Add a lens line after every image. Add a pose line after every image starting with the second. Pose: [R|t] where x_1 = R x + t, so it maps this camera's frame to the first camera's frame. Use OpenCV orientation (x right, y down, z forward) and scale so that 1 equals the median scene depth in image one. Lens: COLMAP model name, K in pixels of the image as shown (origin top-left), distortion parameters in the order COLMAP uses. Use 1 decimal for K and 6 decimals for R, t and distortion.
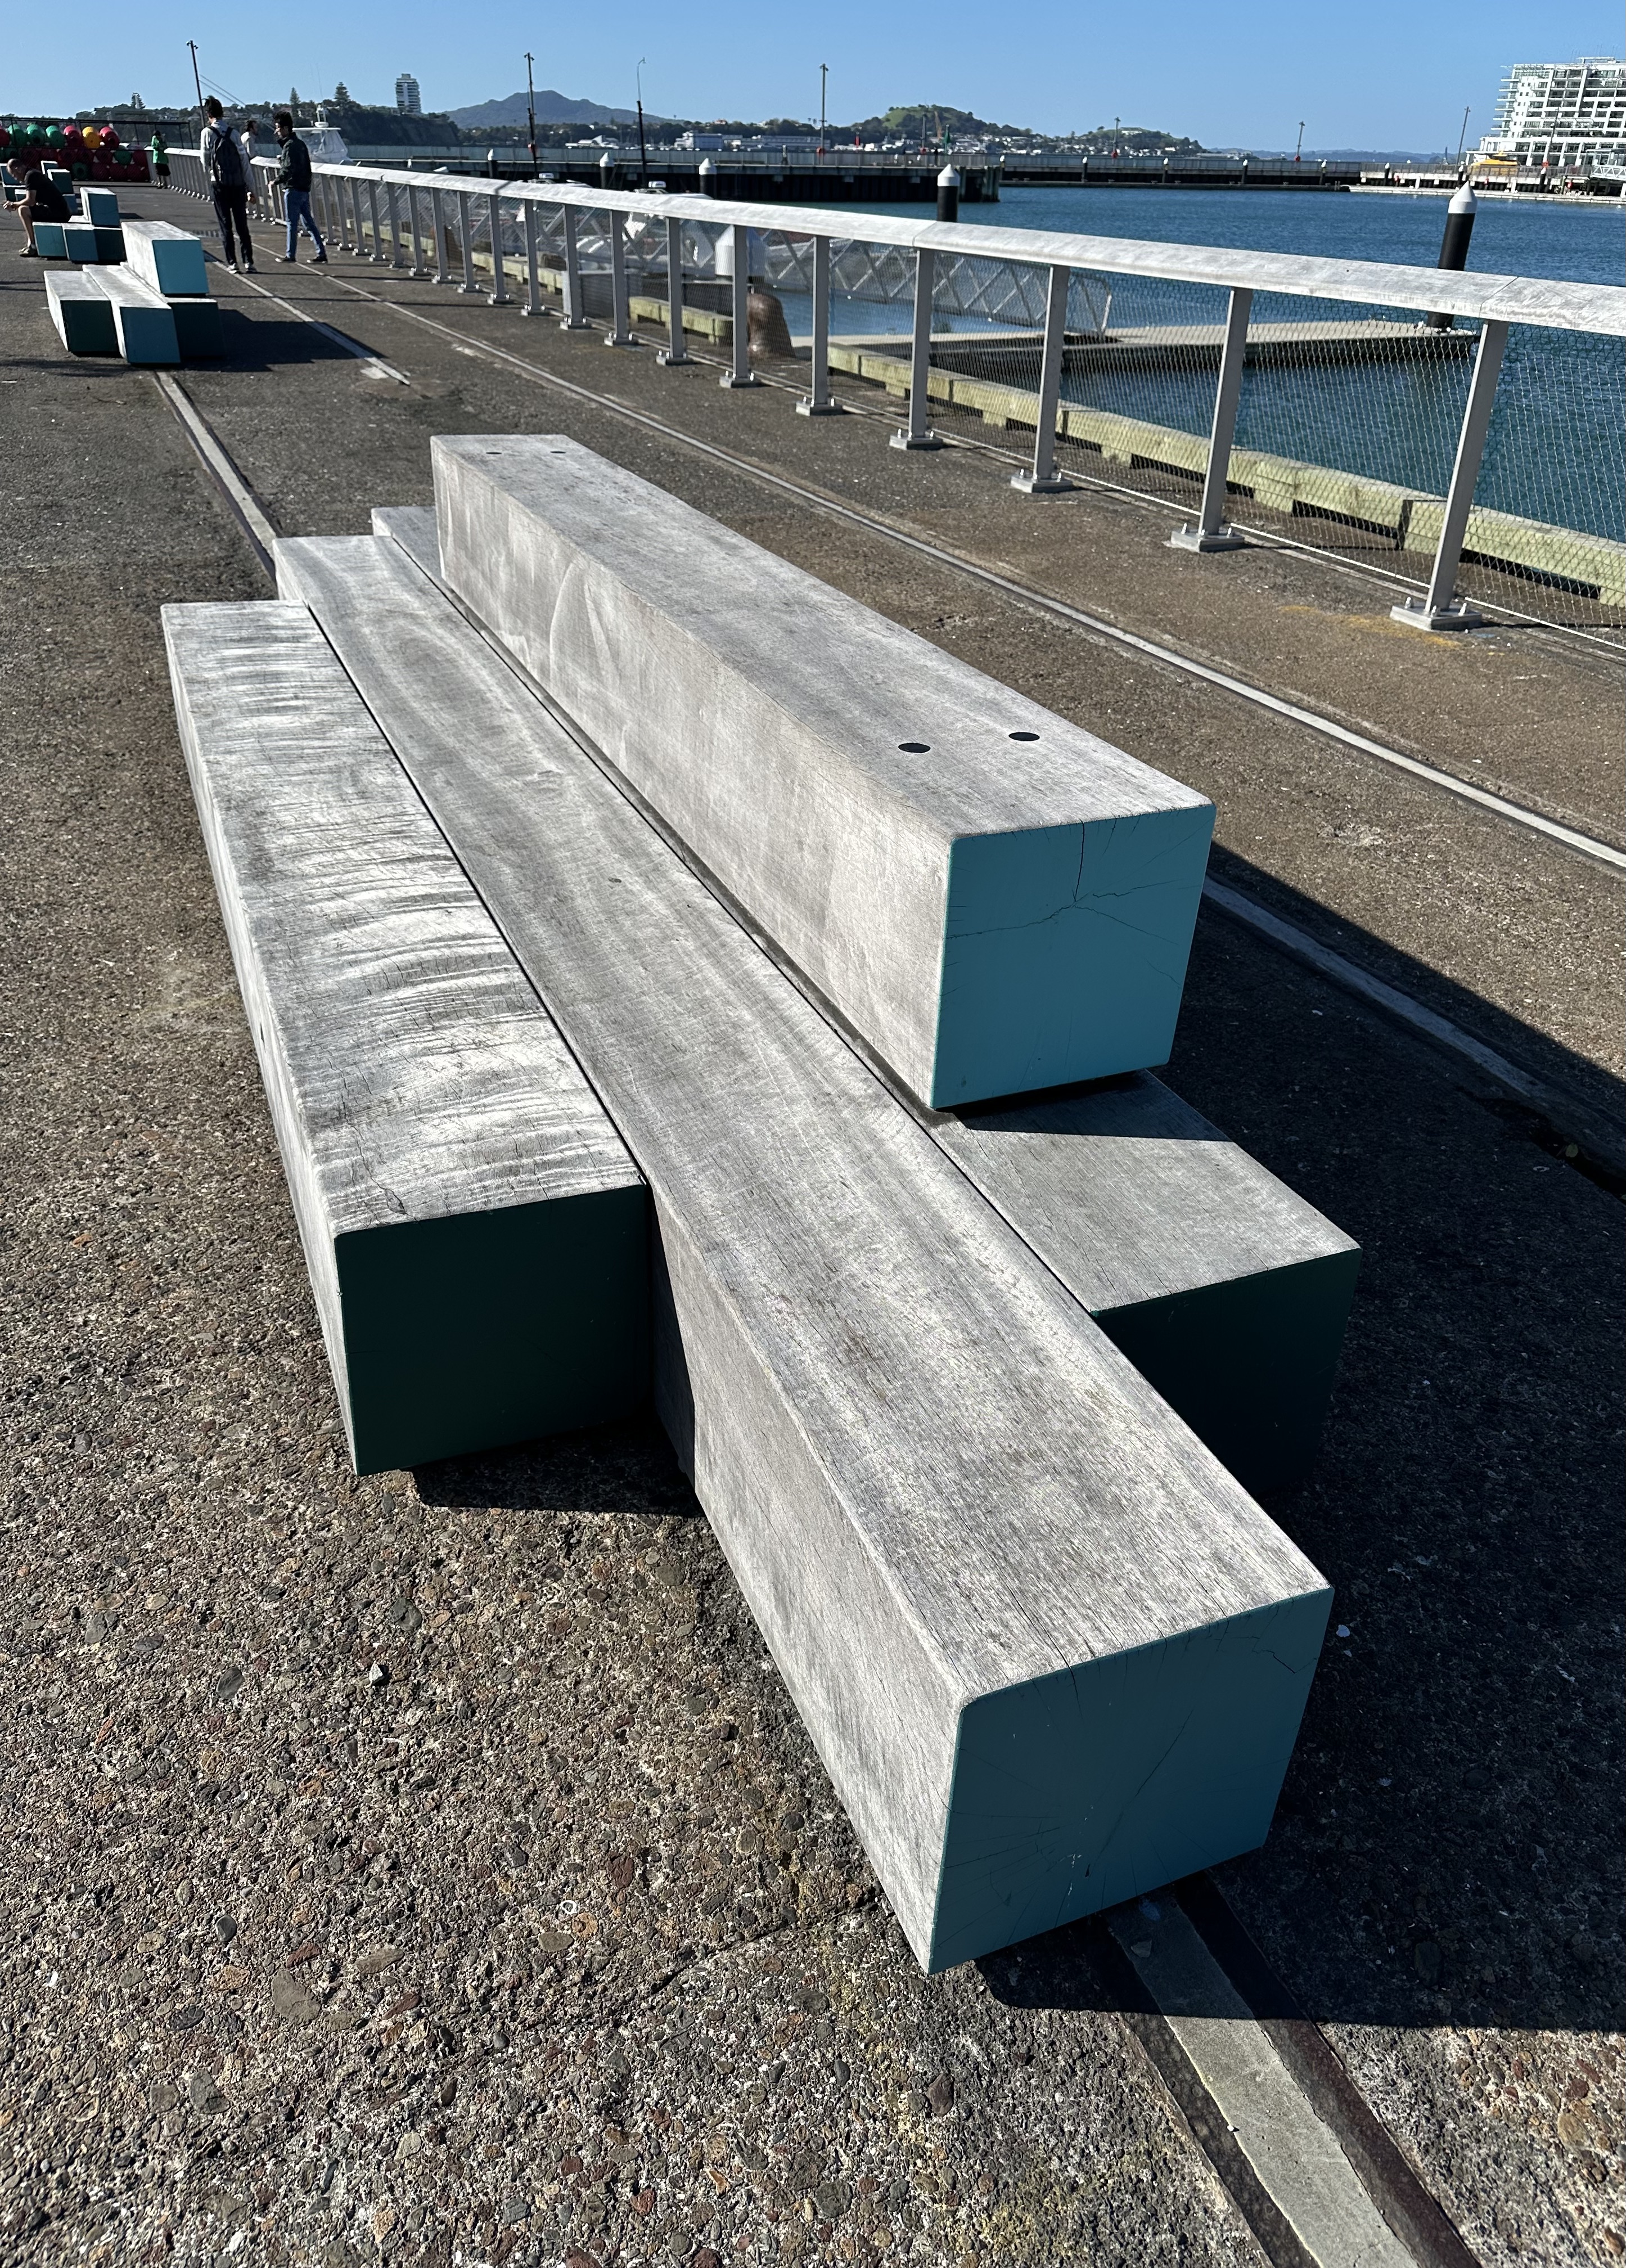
lens RADIAL K [[1607.9, 0, 813.0], [0, 1607.9, 1134.0], [0, 0, 1]] dist [0.037142, -0.027745]
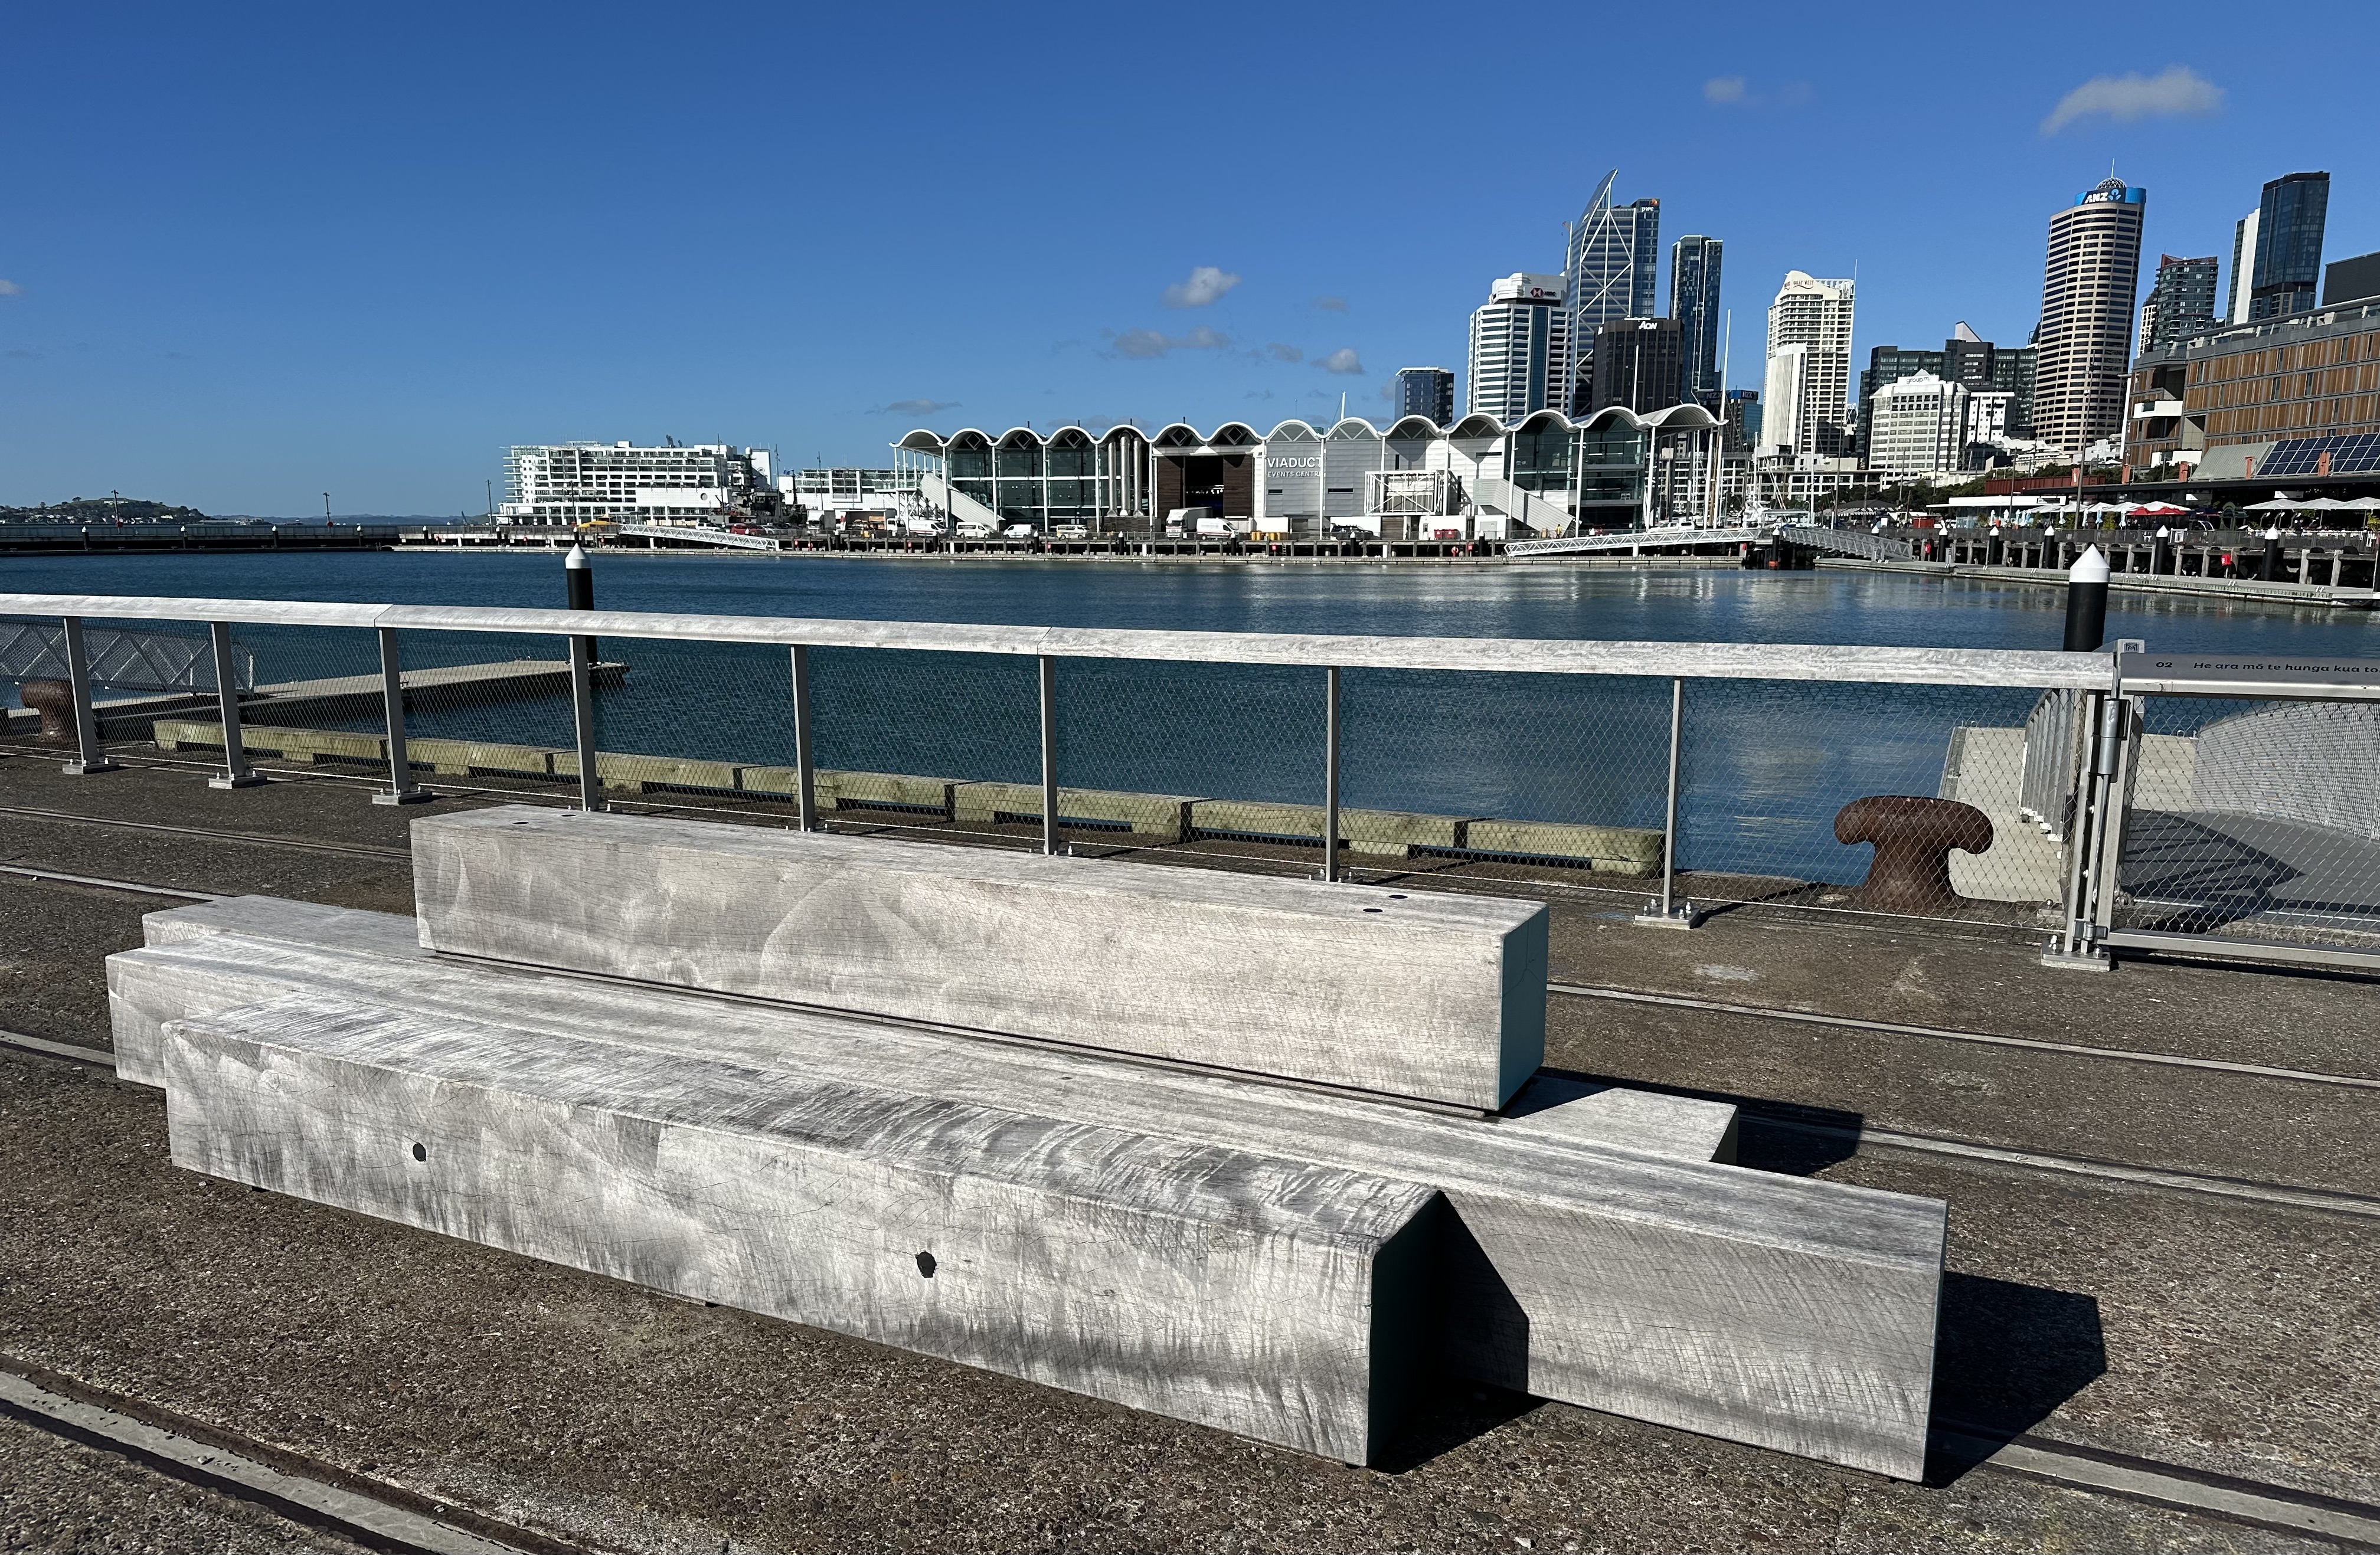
lens RADIAL K [[1731.4, 0, 1190.0], [0, 1731.4, 777.5], [0, 0, 1]] dist [-0.002476, -0.001438]
pose [[0.757421, -0.115414, 0.642645, -0.117348], [0.352278, 0.900940, -0.253392, 0.000785], [-0.549739, 0.418315, 0.723049, -0.019474]]
